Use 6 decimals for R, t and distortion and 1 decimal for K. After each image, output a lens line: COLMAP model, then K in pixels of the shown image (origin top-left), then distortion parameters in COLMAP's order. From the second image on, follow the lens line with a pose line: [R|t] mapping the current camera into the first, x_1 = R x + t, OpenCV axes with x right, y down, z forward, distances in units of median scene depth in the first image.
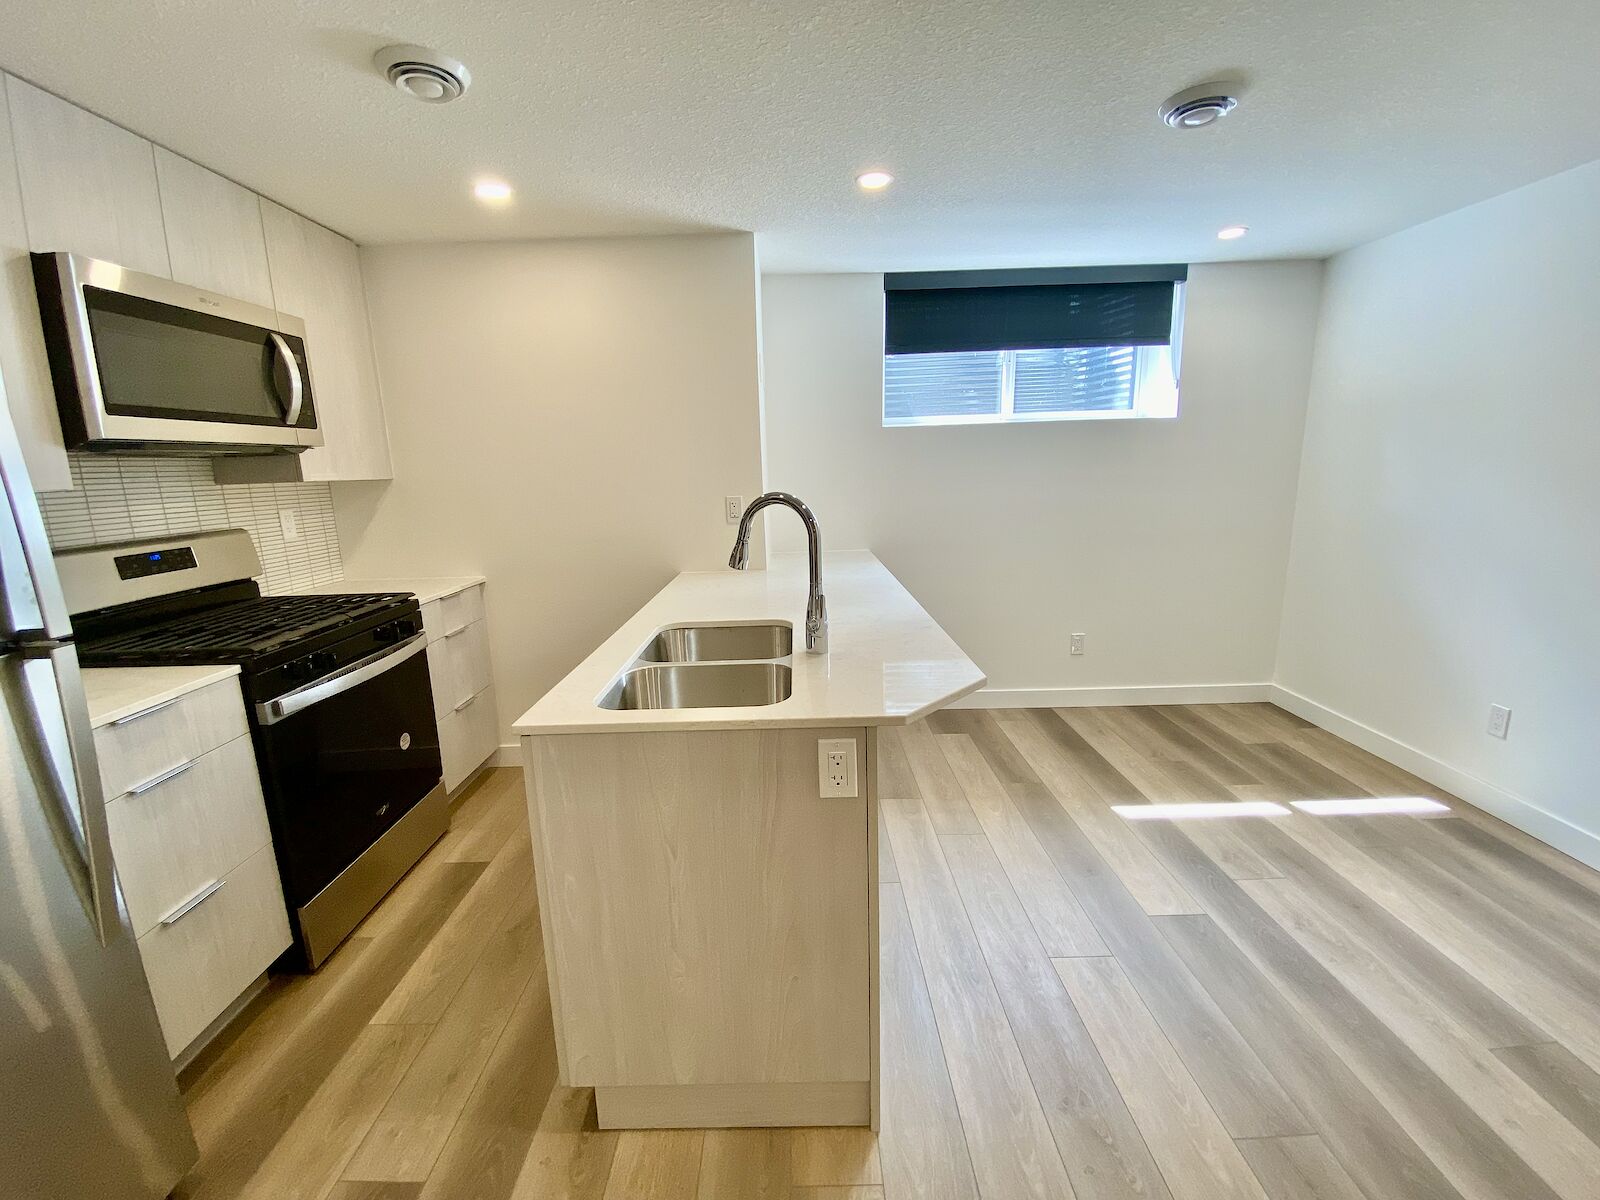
lens RADIAL K [[661.8, 0, 795.8], [0, 661.8, 594.3], [0, 0, 1]] dist [0.008344, -0.015158]
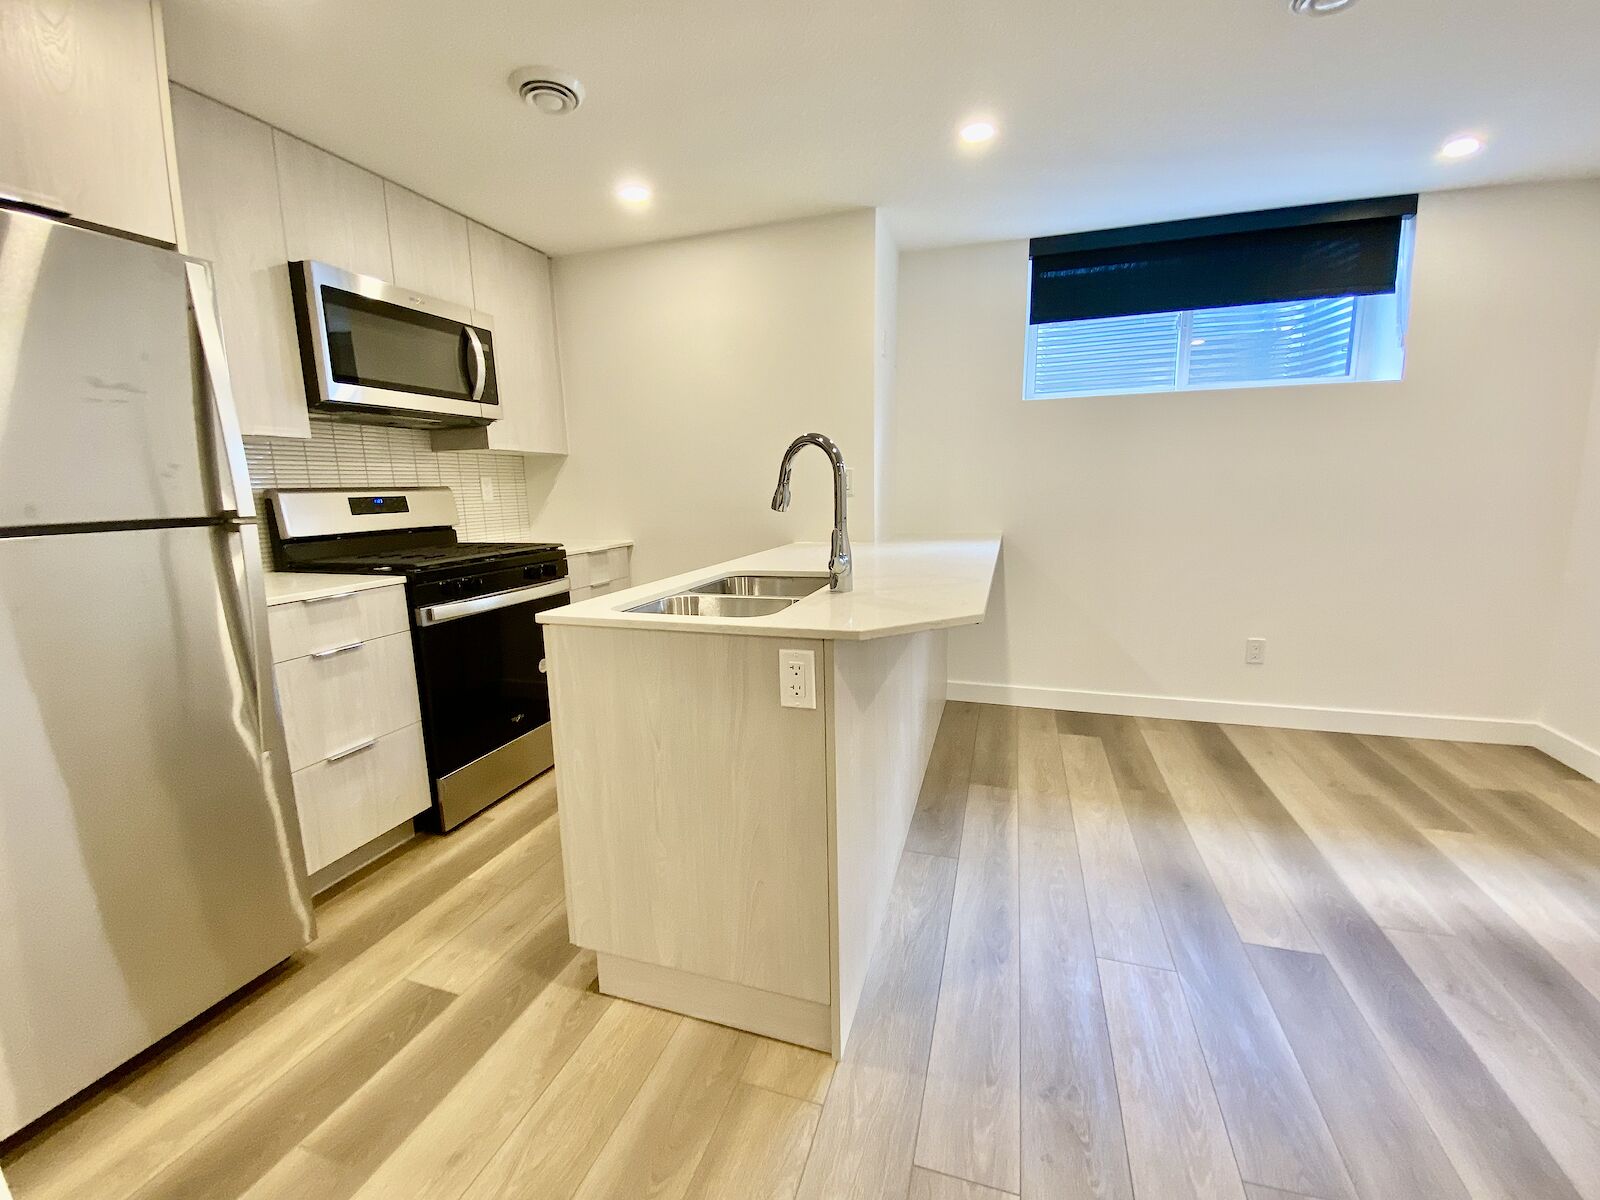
lens RADIAL K [[660.8, 0, 792.9], [0, 660.8, 599.0], [0, 0, 1]] dist [0.011055, -0.018384]
pose [[0.948055, 0.059241, -0.312541, 0.224374], [-0.063937, 0.997942, -0.004788, 0.089533], [0.311615, 0.024523, 0.949892, 0.013762]]
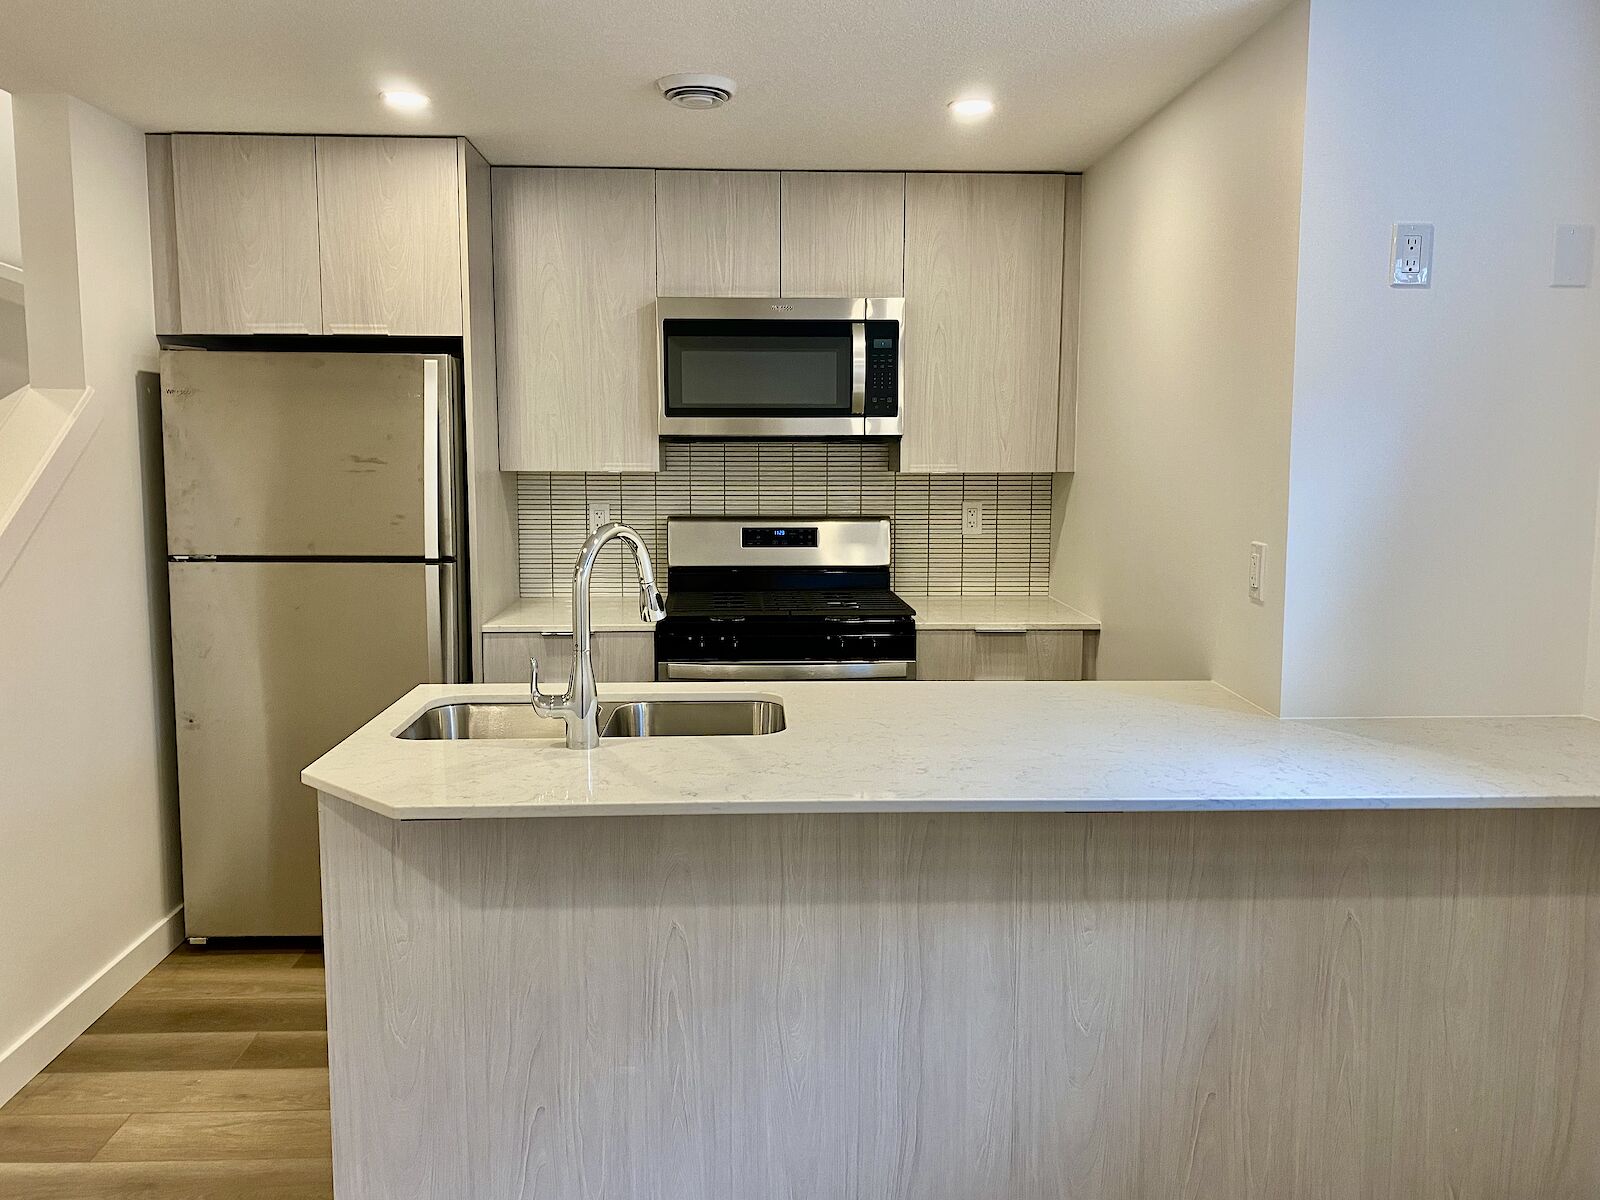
lens RADIAL K [[1236.5, 0, 841.3], [0, 1236.5, 573.8], [0, 0, 1]] dist [0.038103, -0.001791]
pose [[0.037945, 0.130545, -0.990716, 1.117911], [-0.193434, 0.973637, 0.120886, -0.259899], [0.980379, 0.187051, 0.062197, 0.968440]]
